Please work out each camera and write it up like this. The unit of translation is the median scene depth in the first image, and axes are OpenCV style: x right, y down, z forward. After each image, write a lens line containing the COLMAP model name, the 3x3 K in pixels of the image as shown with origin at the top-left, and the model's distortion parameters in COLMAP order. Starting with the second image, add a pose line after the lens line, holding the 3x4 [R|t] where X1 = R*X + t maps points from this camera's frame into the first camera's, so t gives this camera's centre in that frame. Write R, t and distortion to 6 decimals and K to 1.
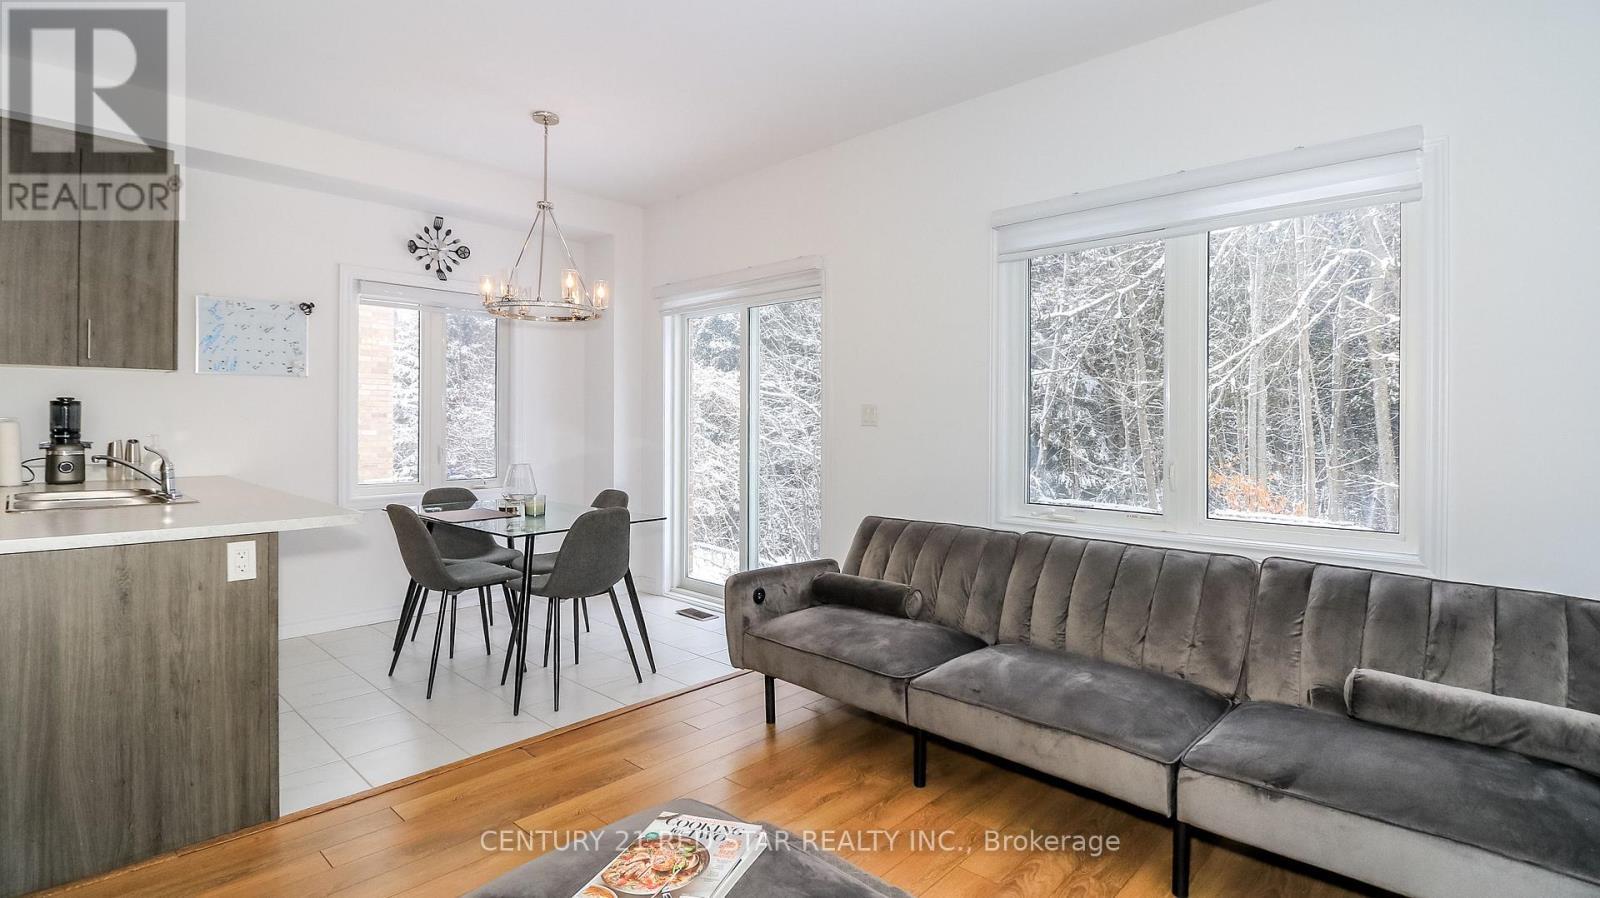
lens RADIAL K [[735.8, 0, 803.8], [0, 735.8, 443.2], [0, 0, 1]] dist [-0.020968, -0.002107]
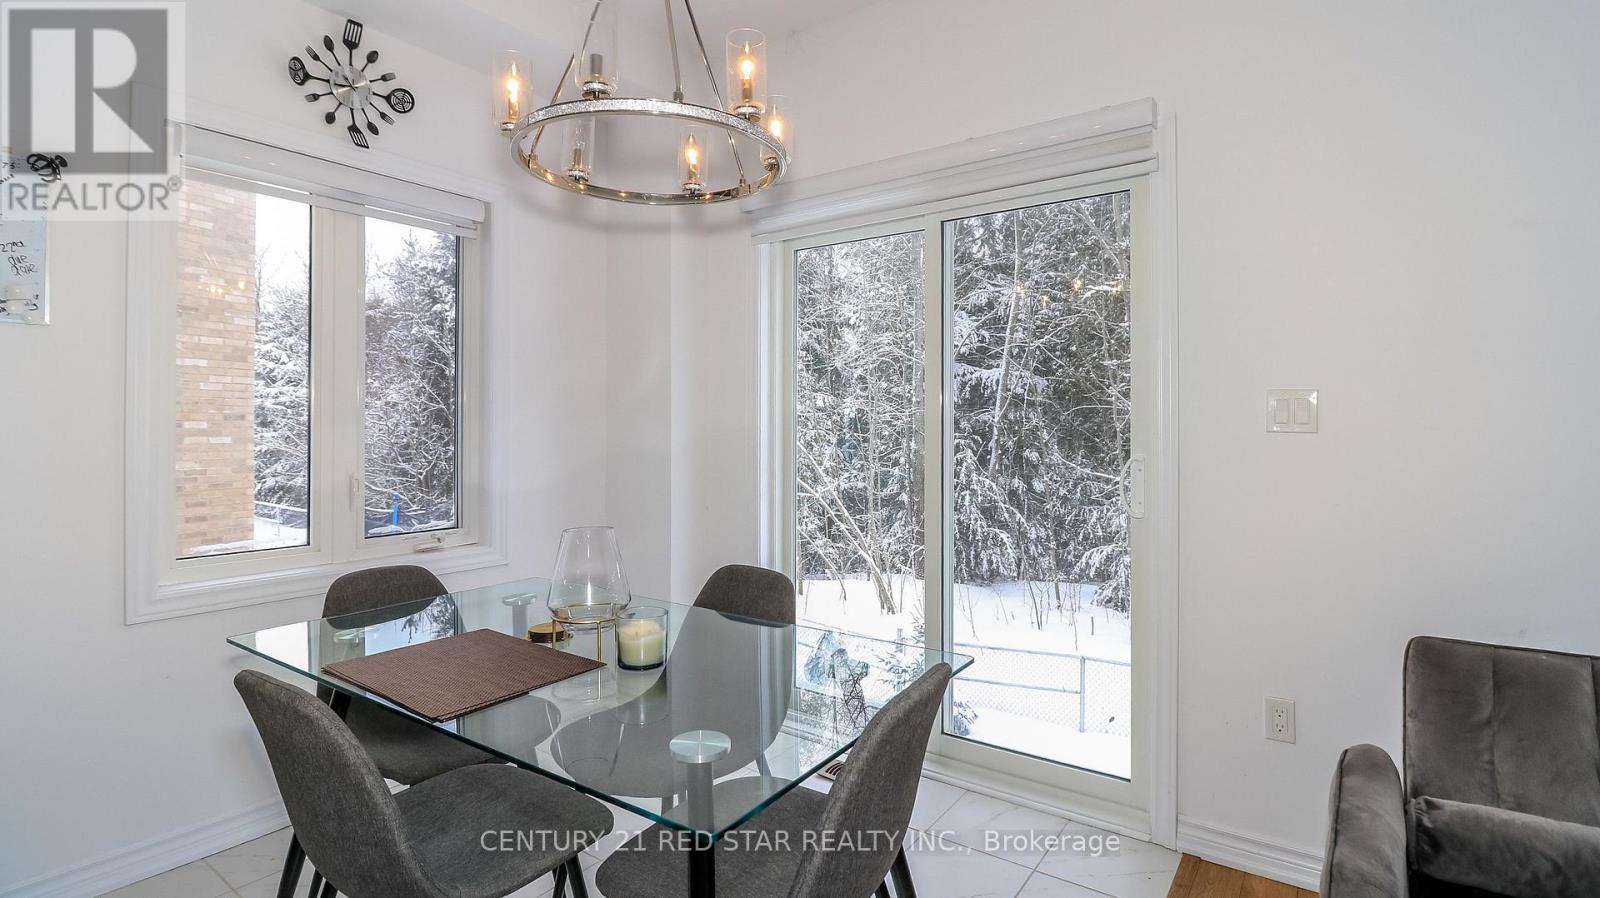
lens RADIAL K [[735.8, 0, 795.4], [0, 735.8, 438.2], [0, 0, 1]] dist [-0.020968, -0.002107]
pose [[0.991826, -0.004942, 0.127499, -0.256070], [0.006264, 0.999931, -0.009966, -0.013224], [-0.127441, 0.010683, 0.991789, 0.455641]]
